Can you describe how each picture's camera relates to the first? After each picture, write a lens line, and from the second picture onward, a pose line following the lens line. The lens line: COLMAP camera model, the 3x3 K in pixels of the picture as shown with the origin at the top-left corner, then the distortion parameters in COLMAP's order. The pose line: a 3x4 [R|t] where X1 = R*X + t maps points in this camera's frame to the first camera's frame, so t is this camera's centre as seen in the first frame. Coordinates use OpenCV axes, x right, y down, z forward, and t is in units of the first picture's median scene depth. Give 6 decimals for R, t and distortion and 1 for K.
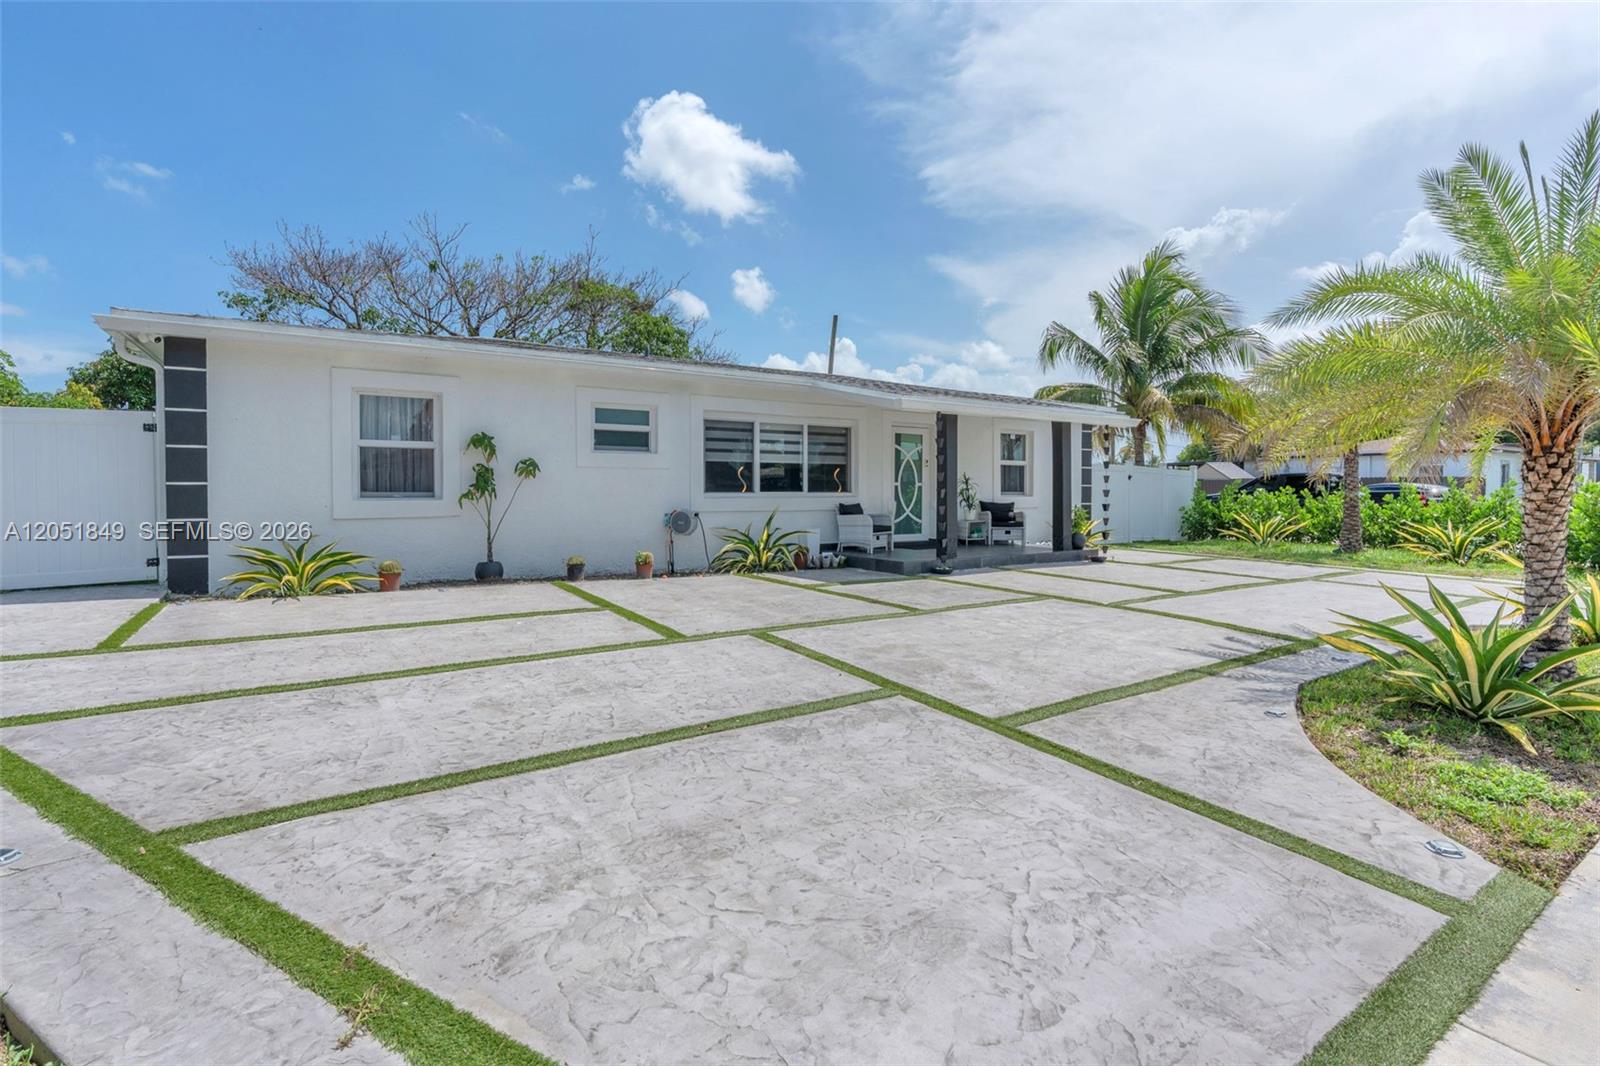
lens RADIAL K [[747.2, 0, 792.7], [0, 747.2, 491.3], [0, 0, 1]] dist [-0.002590, 0.000048]
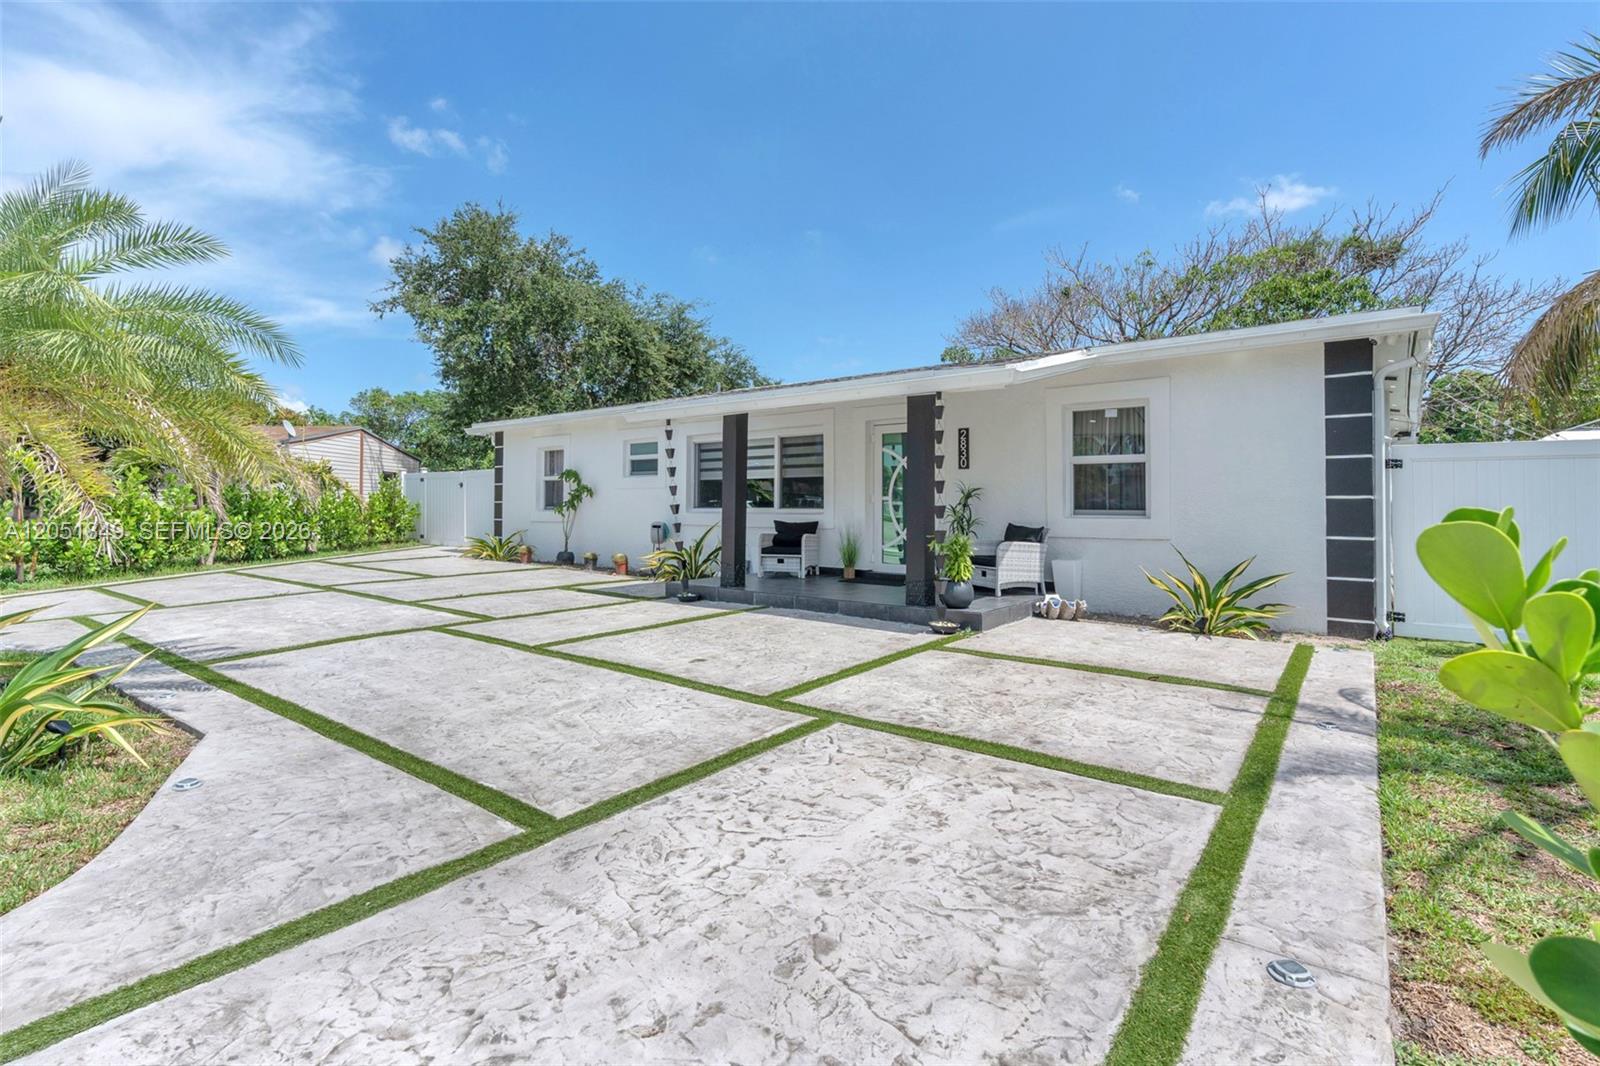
lens RADIAL K [[743.1, 0, 804.3], [0, 743.1, 481.4], [0, 0, 1]] dist [-0.040498, 0.000082]
pose [[0.325336, -0.027444, -0.945200, 0.934928], [-0.001733, 0.999560, -0.029619, -0.005347], [0.945597, 0.011274, 0.325145, 0.746464]]
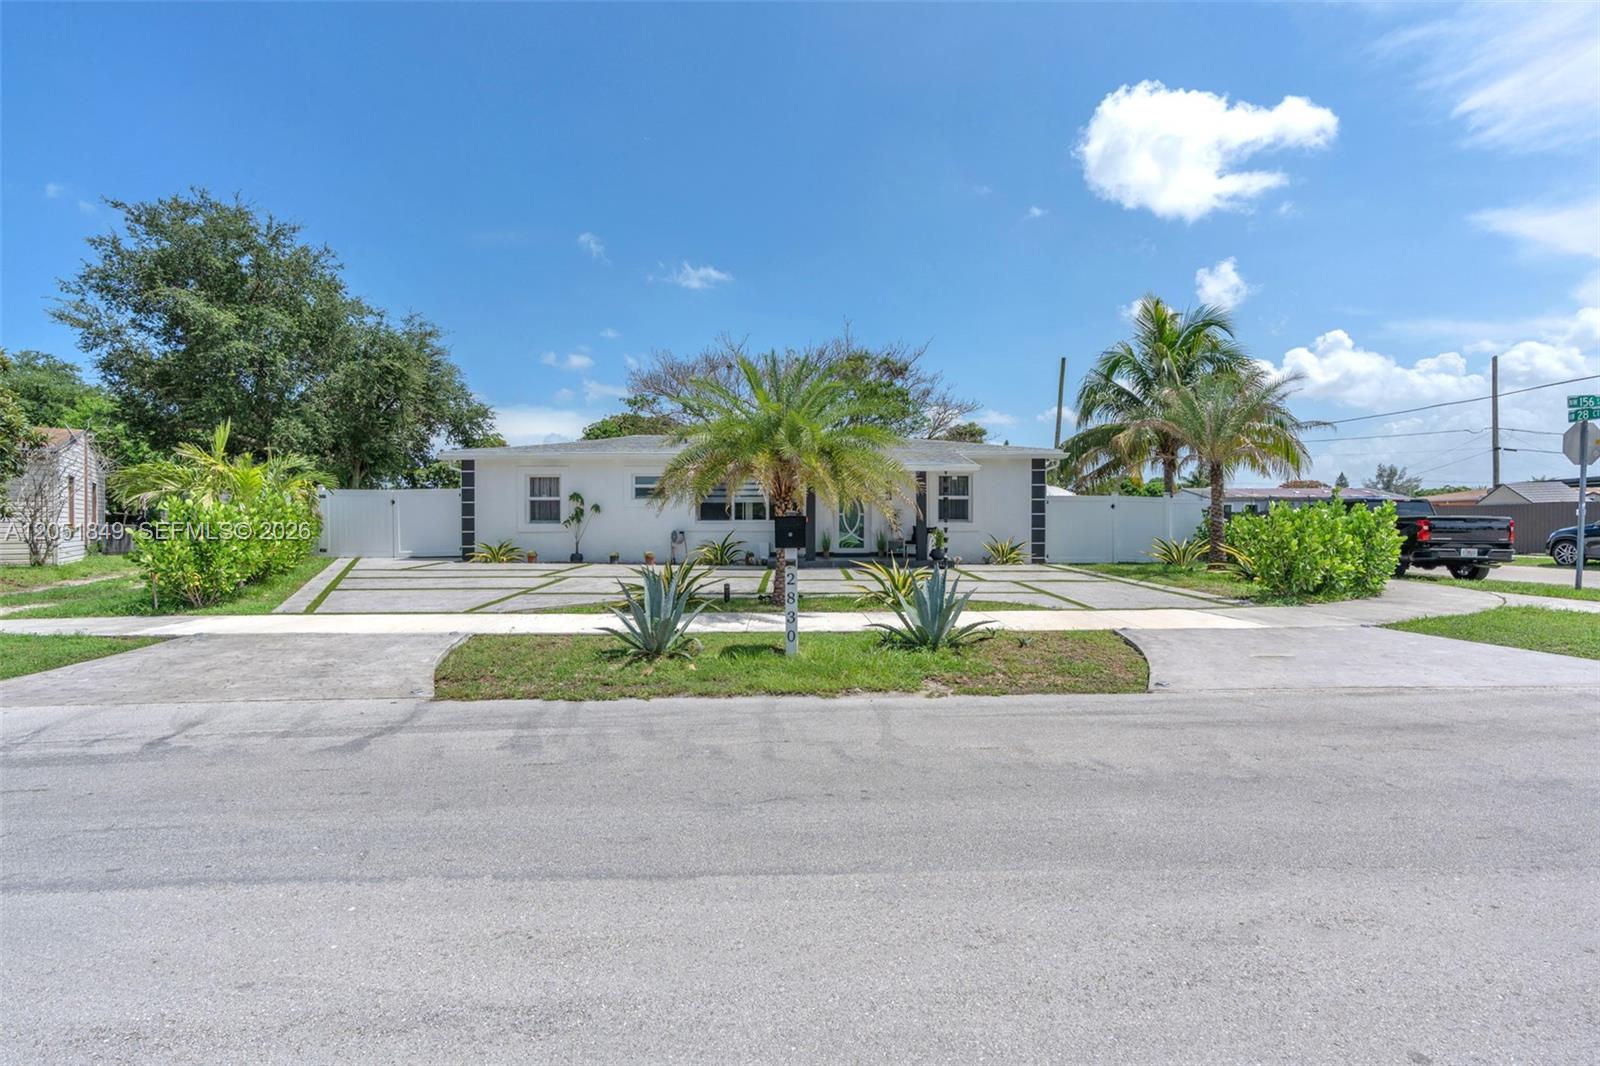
lens RADIAL K [[737.4, 0, 805.0], [0, 737.4, 528.4], [0, 0, 1]] dist [-0.006455, 0.000365]
pose [[0.842505, 0.001804, -0.538686, 0.975695], [0.002513, 0.999970, 0.007278, 0.008365], [0.538683, -0.007485, 0.842475, -0.318135]]
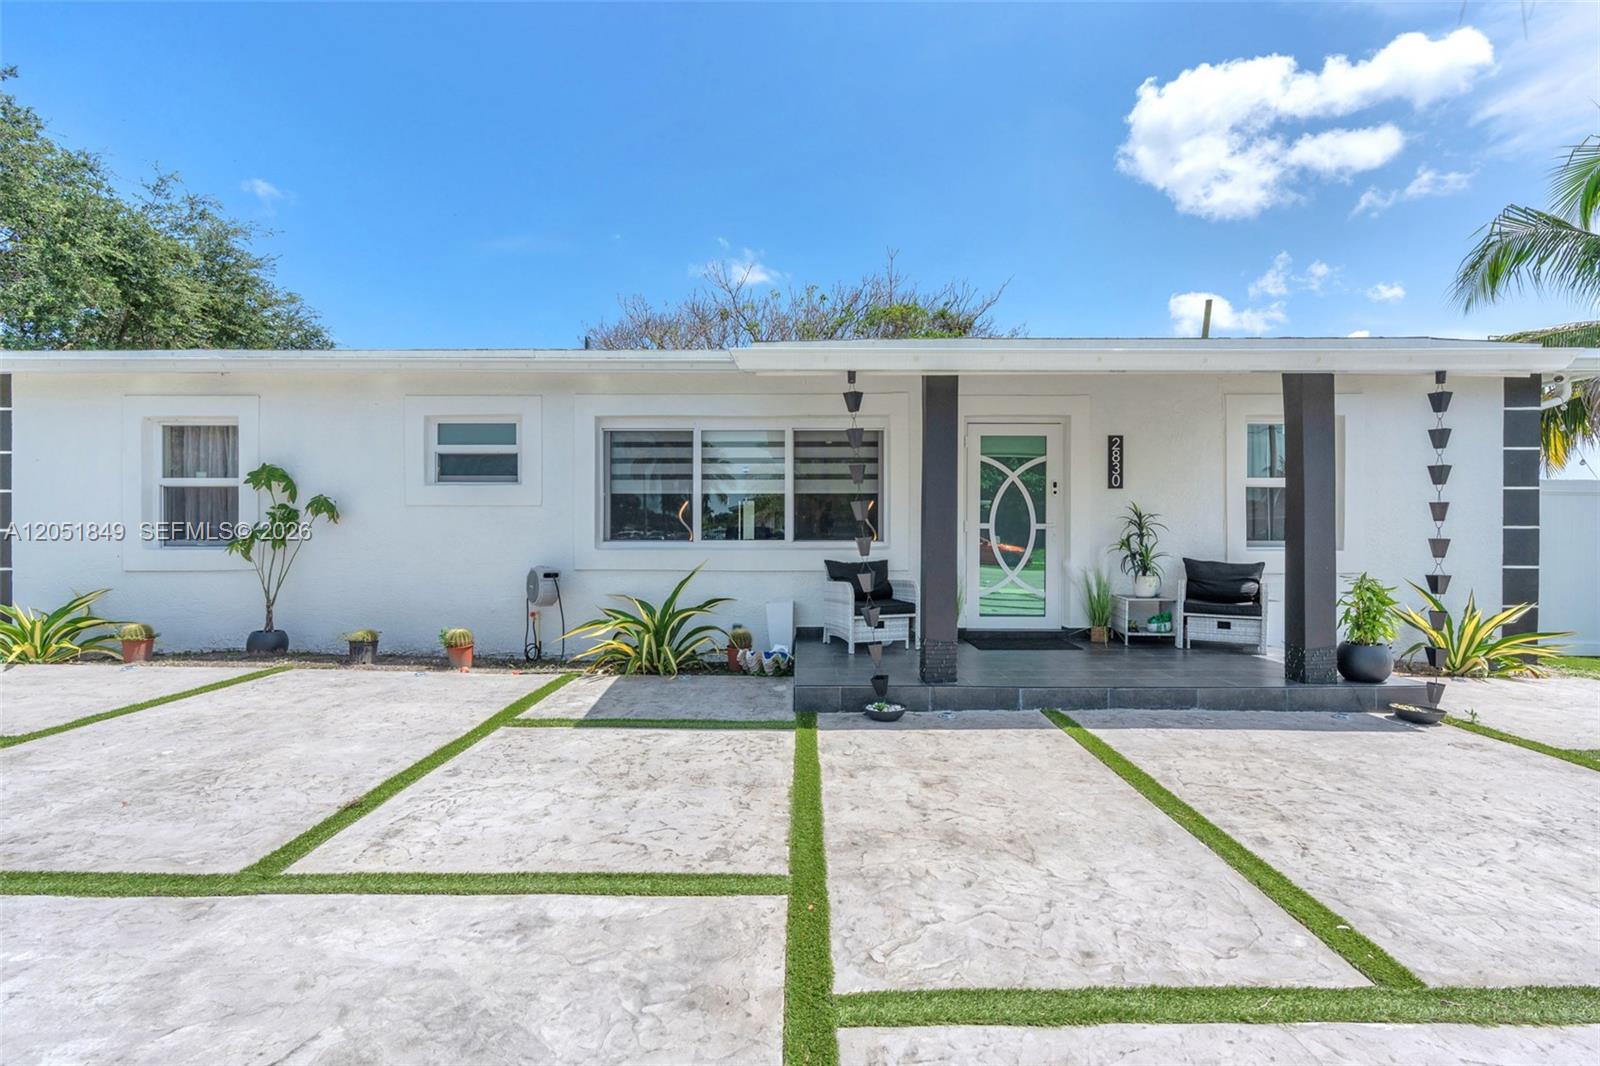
lens RADIAL K [[737.4, 0, 805.0], [0, 737.4, 528.4], [0, 0, 1]] dist [-0.006455, 0.000365]
pose [[0.836738, -0.004042, -0.547588, 0.366113], [-0.001024, 0.999959, -0.008947, -0.003442], [0.547602, 0.008047, 0.836700, 0.516477]]
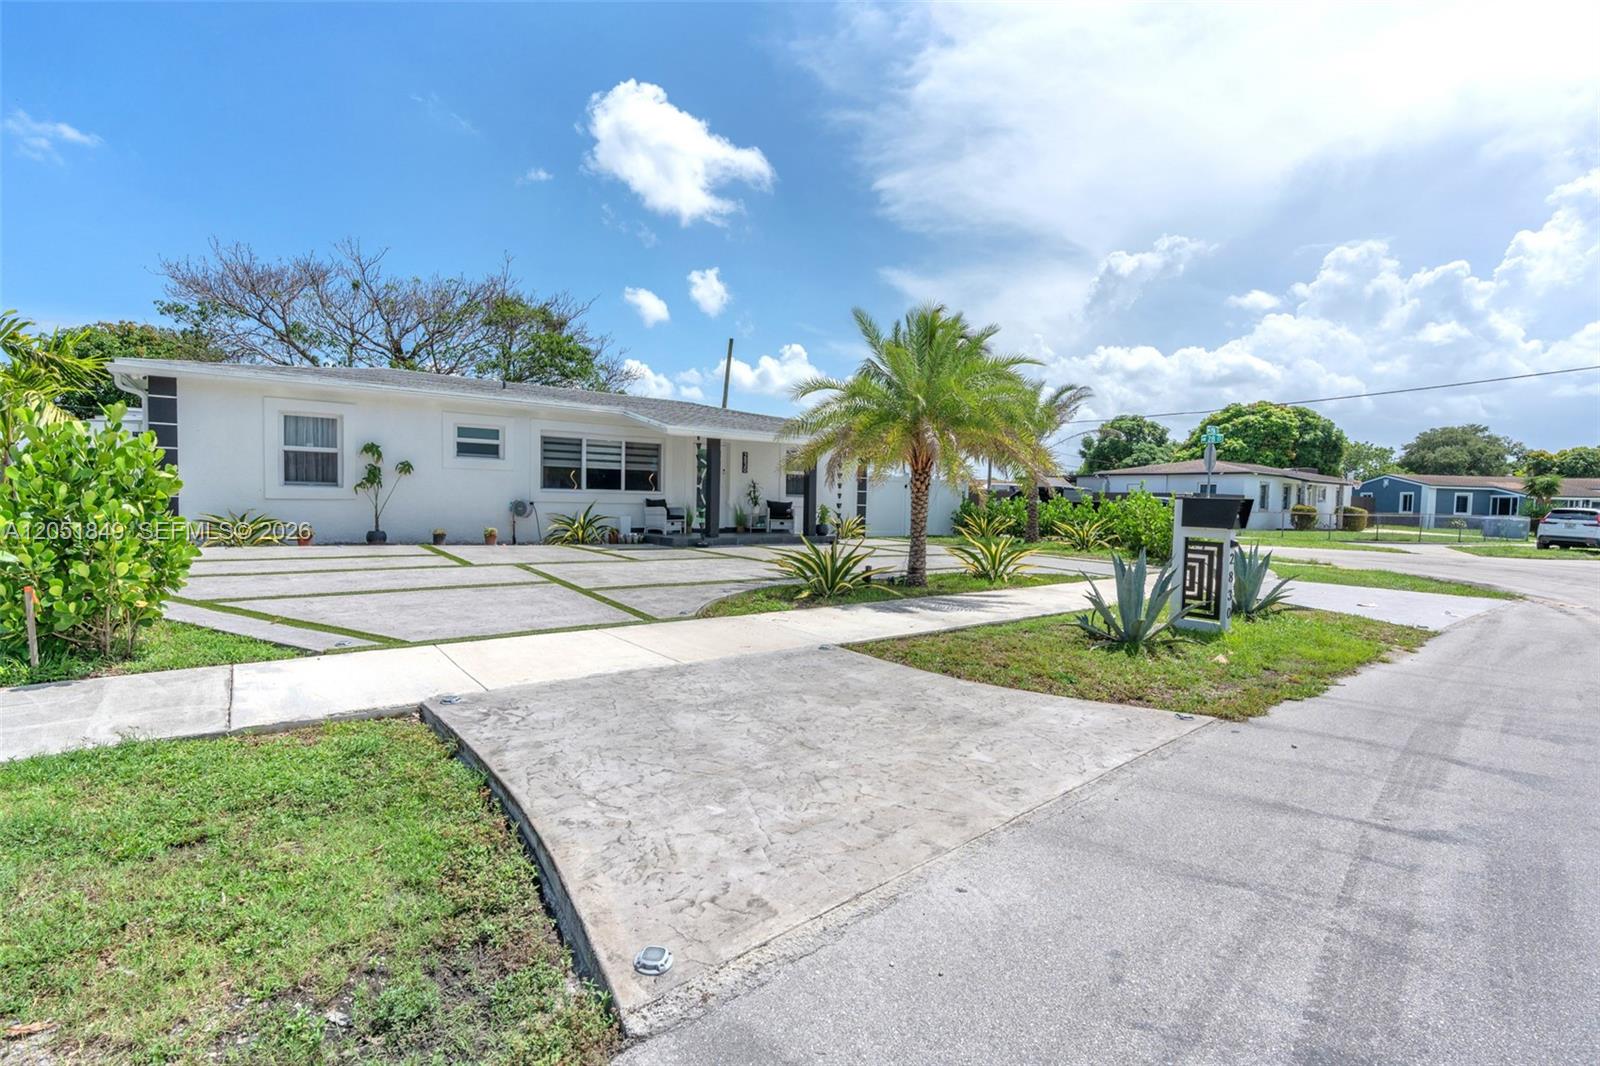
lens RADIAL K [[737.4, 0, 805.0], [0, 737.4, 528.4], [0, 0, 1]] dist [-0.006455, 0.000365]
pose [[0.996260, 0.019191, 0.084247, 0.245801], [-0.022719, 0.998896, 0.041119, 0.008638], [-0.083365, -0.042879, 0.995596, -0.405937]]
